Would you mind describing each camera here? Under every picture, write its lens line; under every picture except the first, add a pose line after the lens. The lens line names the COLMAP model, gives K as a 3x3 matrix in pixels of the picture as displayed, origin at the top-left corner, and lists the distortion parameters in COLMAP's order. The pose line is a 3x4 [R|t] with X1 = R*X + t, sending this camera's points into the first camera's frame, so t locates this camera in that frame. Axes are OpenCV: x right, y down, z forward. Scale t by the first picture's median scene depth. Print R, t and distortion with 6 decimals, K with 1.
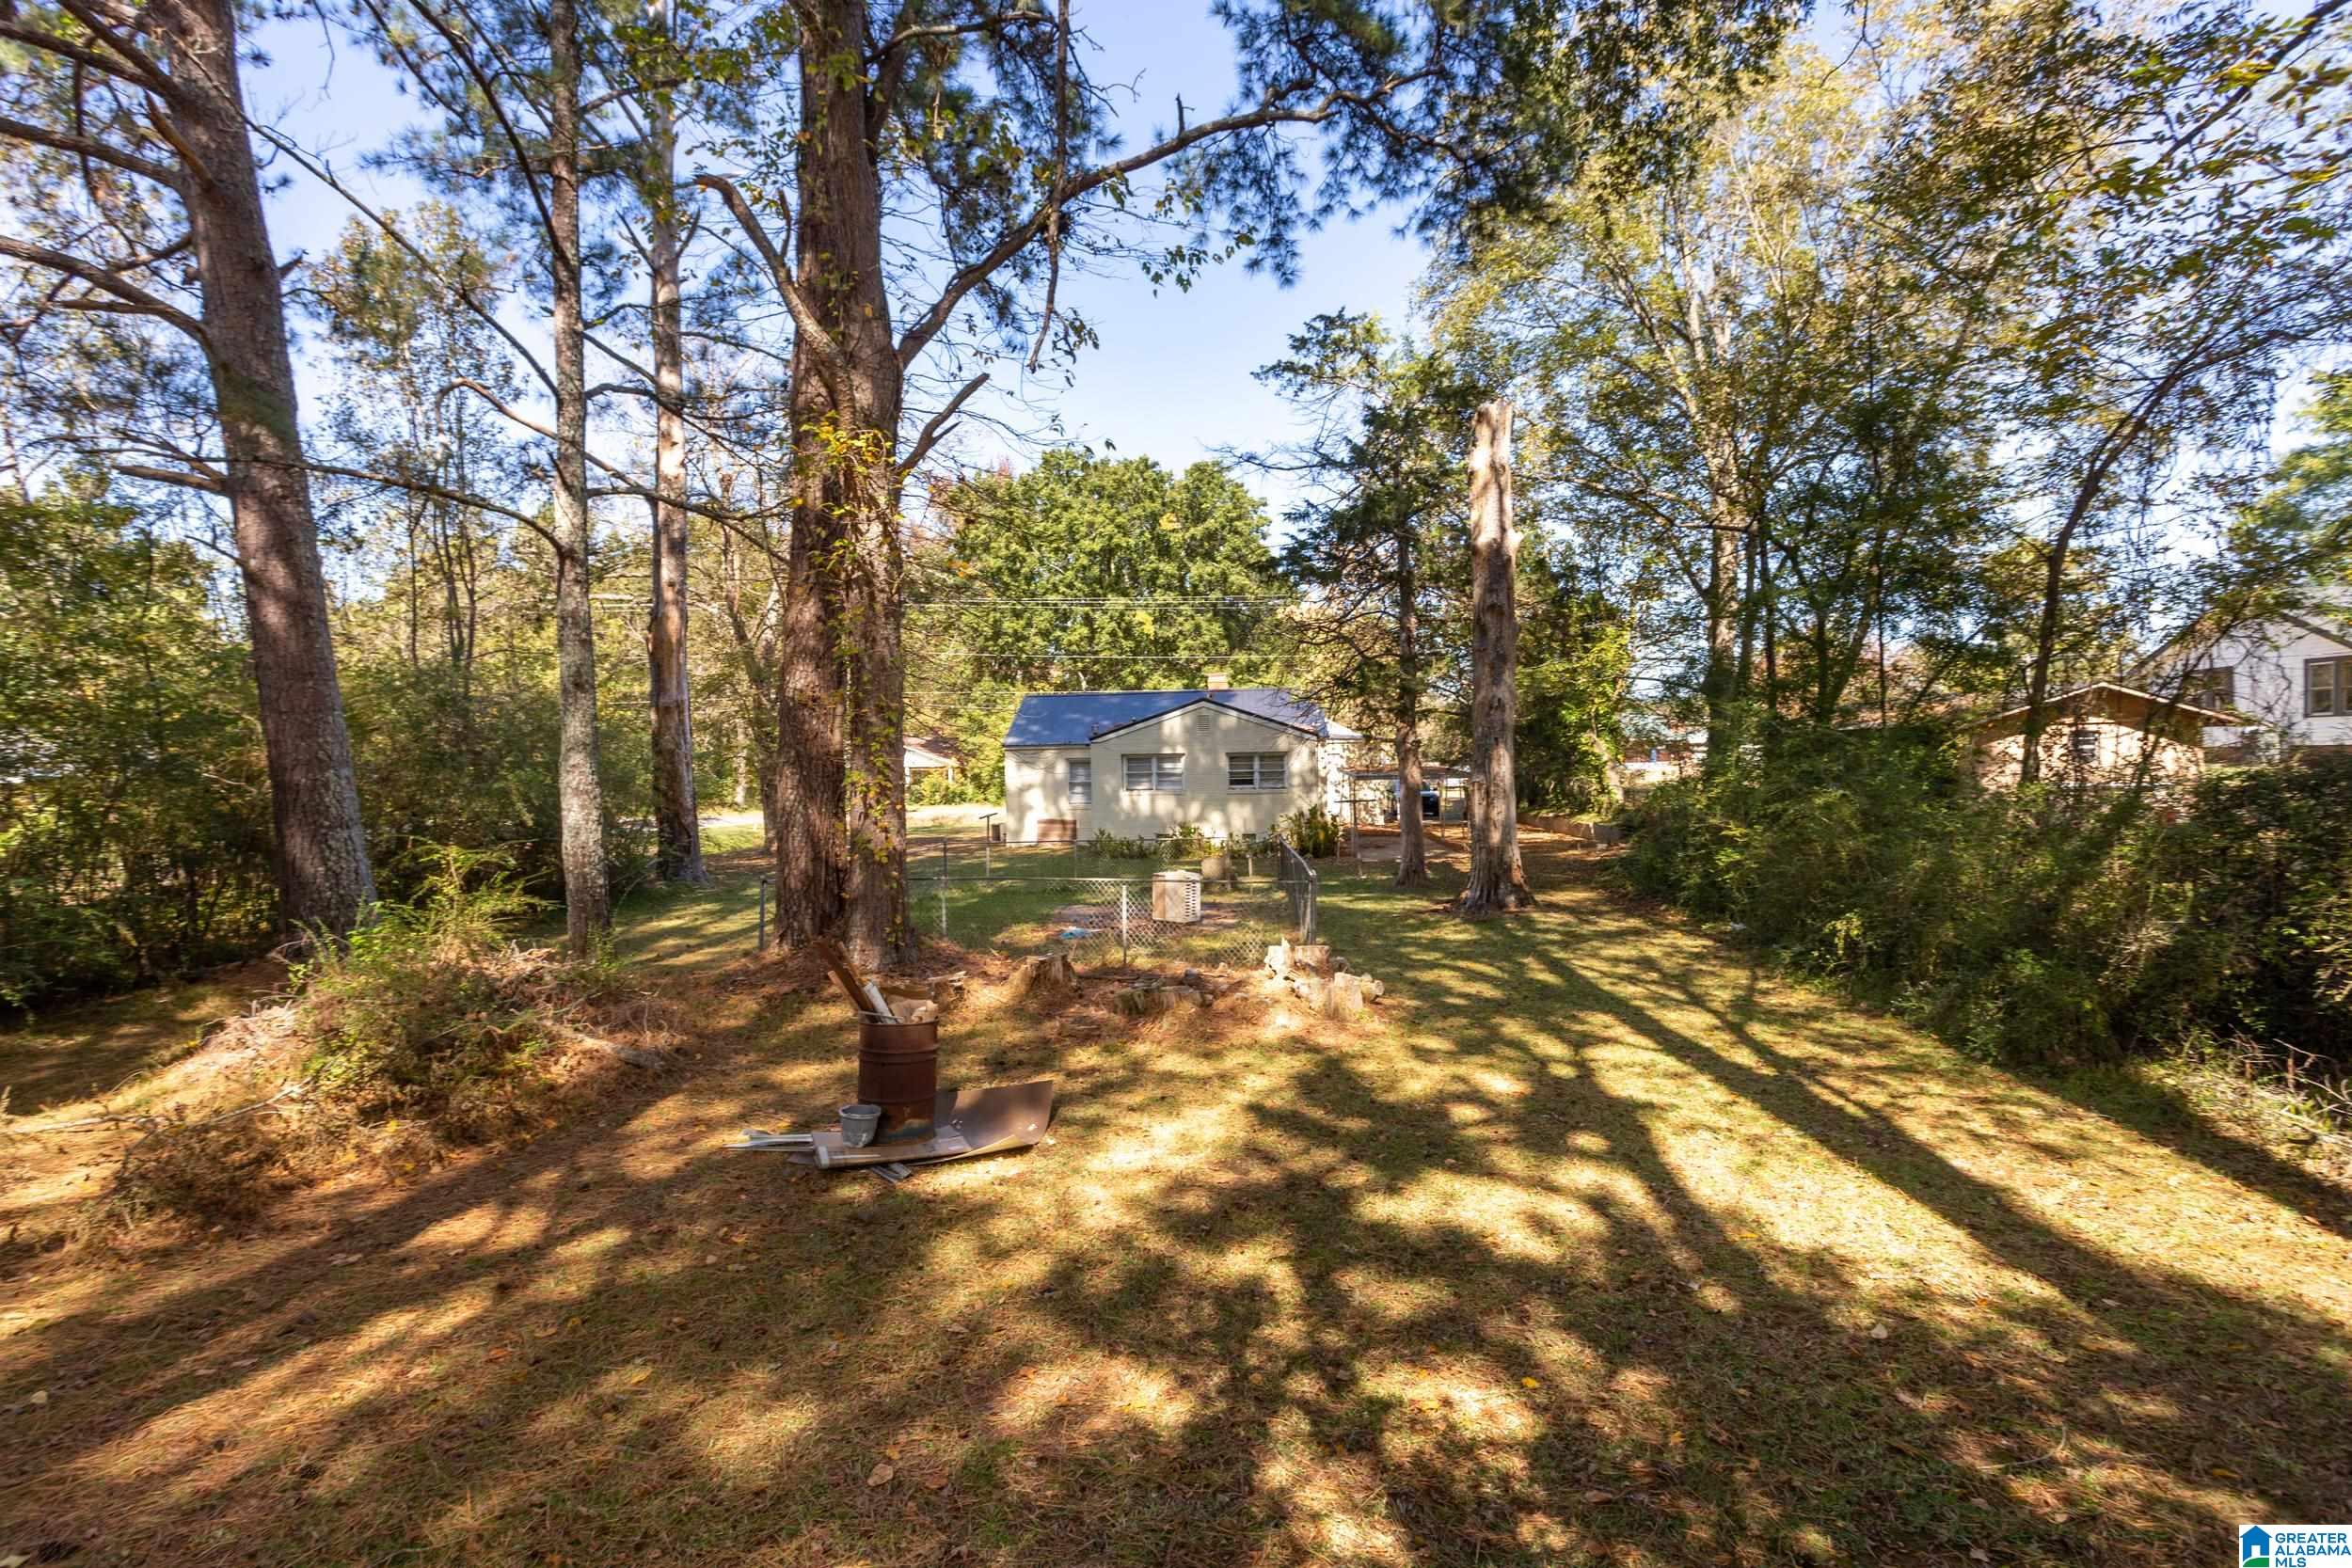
lens RADIAL K [[1147.4, 0, 1176.0], [0, 1147.4, 784.0], [0, 0, 1]] dist [0.002071, 0.000420]
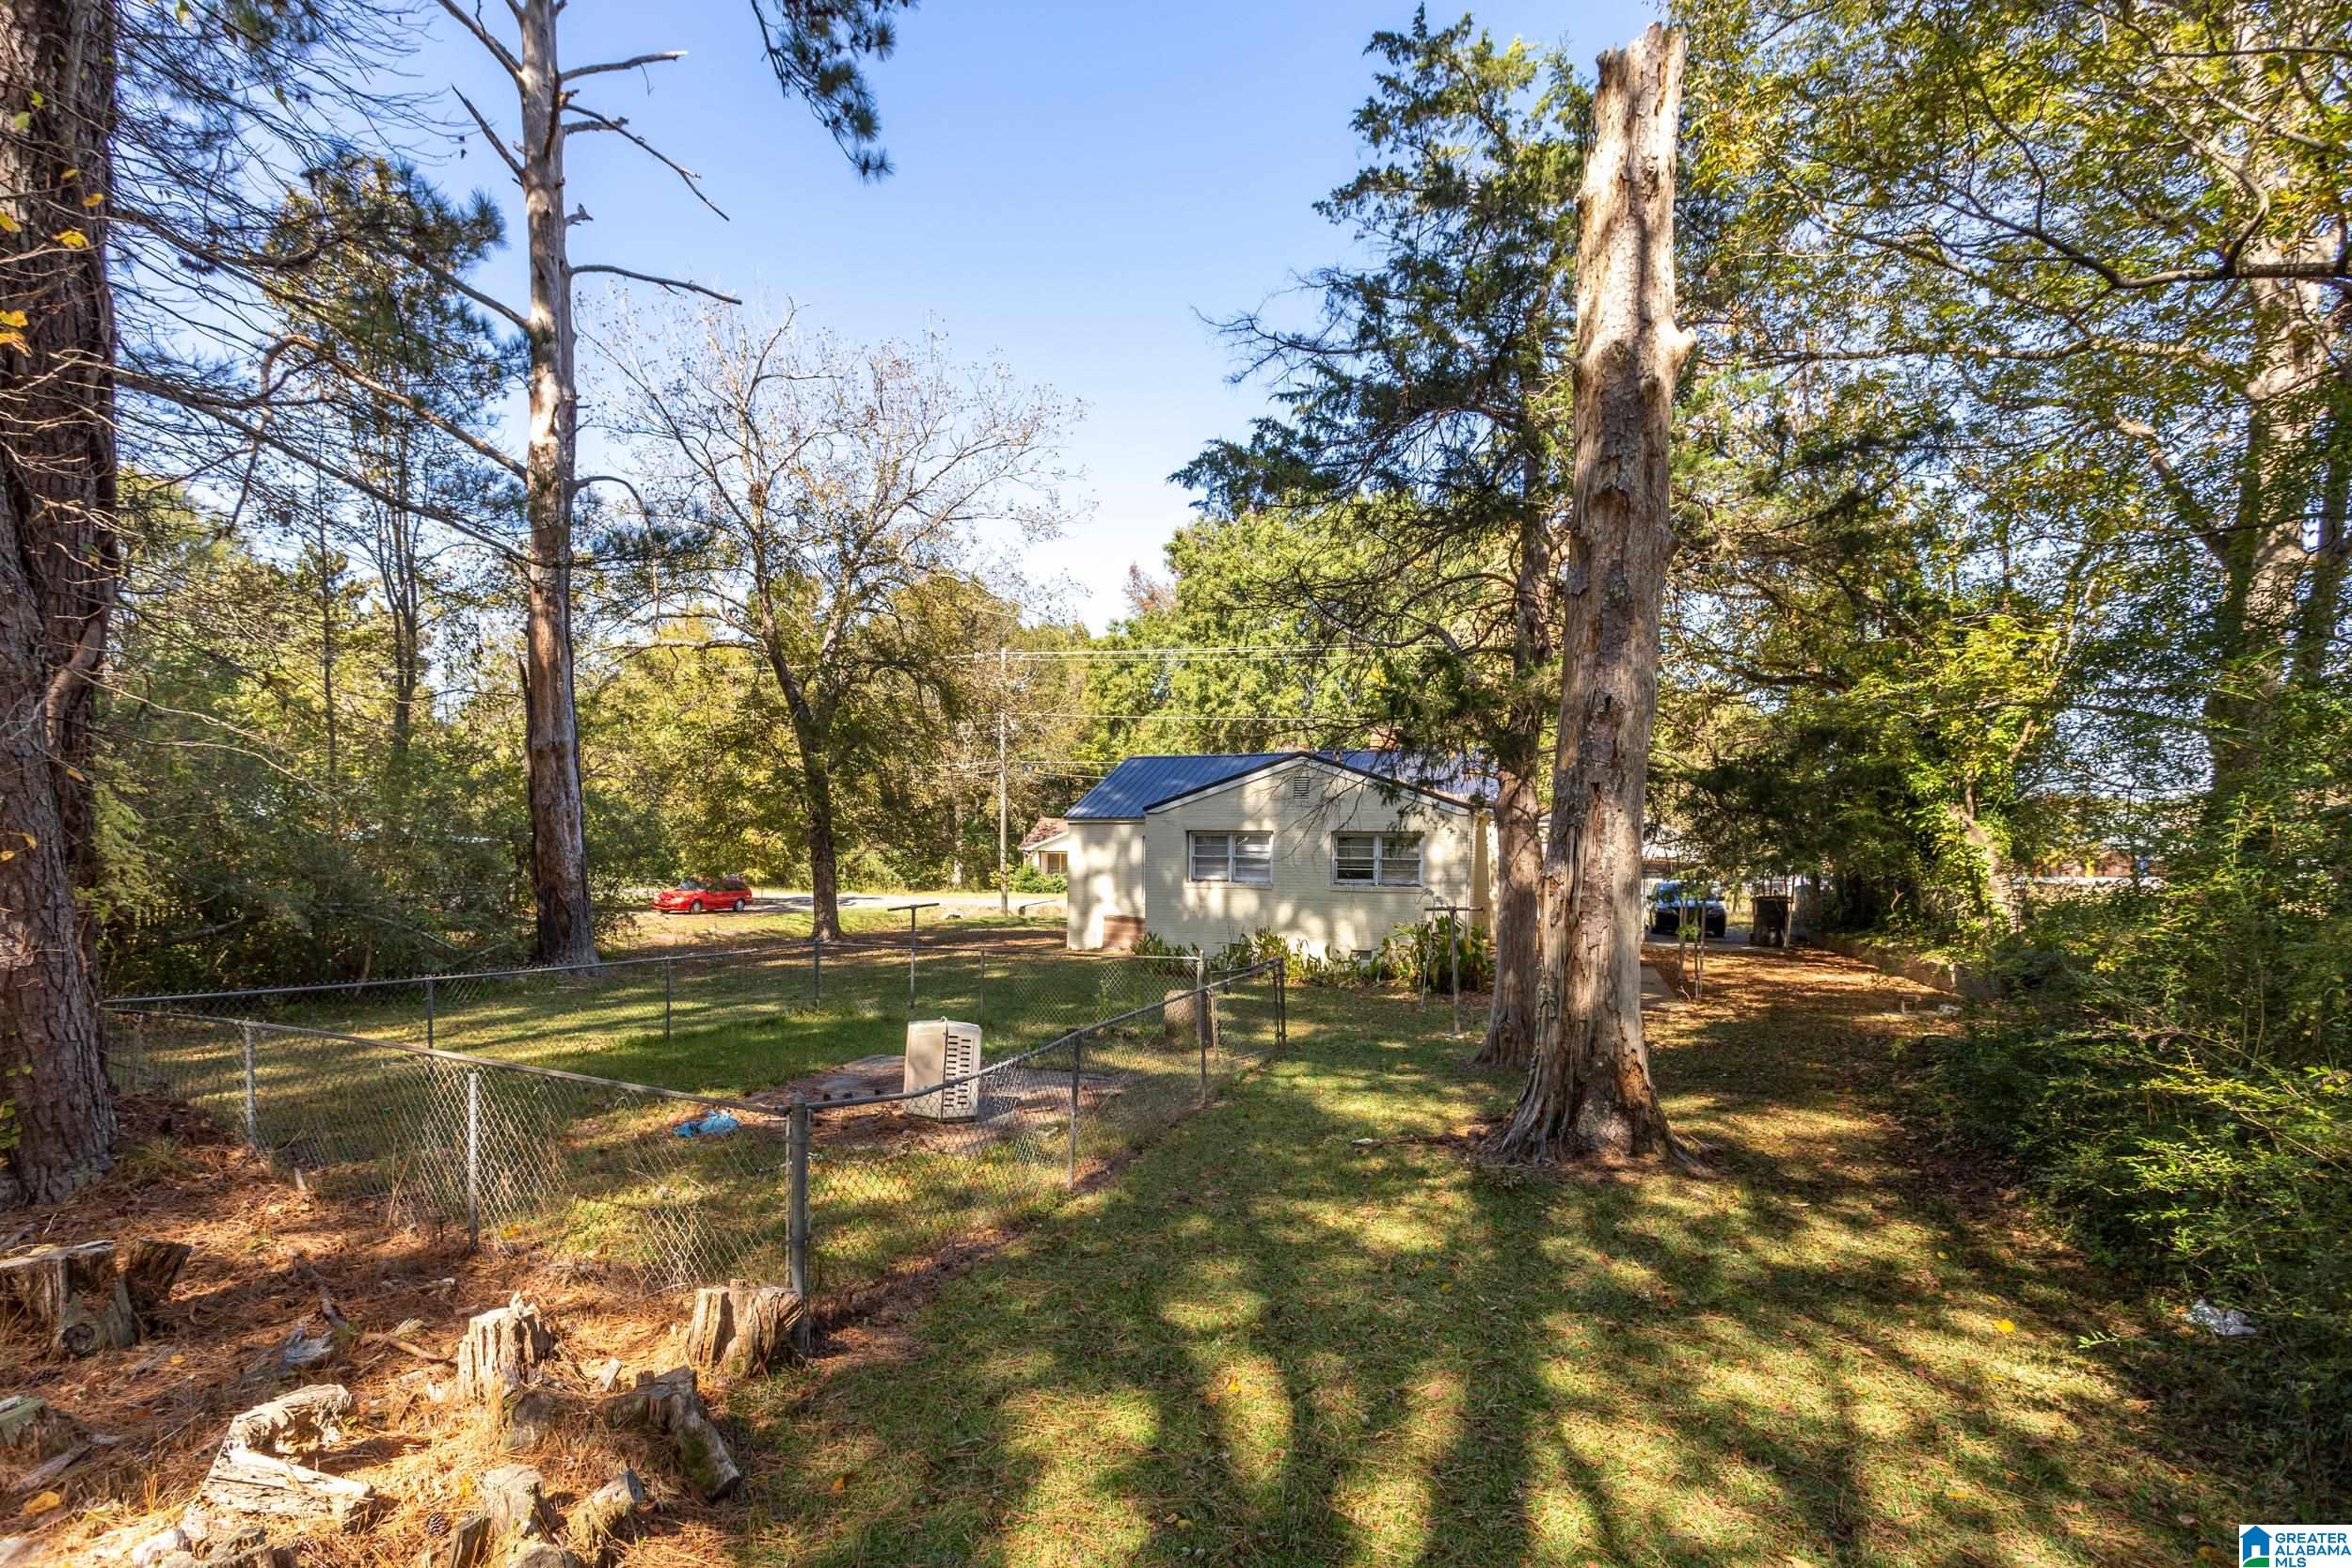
lens RADIAL K [[1106.9, 0, 1172.8], [0, 1106.9, 921.3], [0, 0, 1]] dist [0.002989, 0.000369]
pose [[0.946261, 0.046638, -0.320022, 0.168238], [-0.034164, 0.998426, 0.044488, 0.000351], [0.321593, -0.031164, 0.946365, 0.337553]]
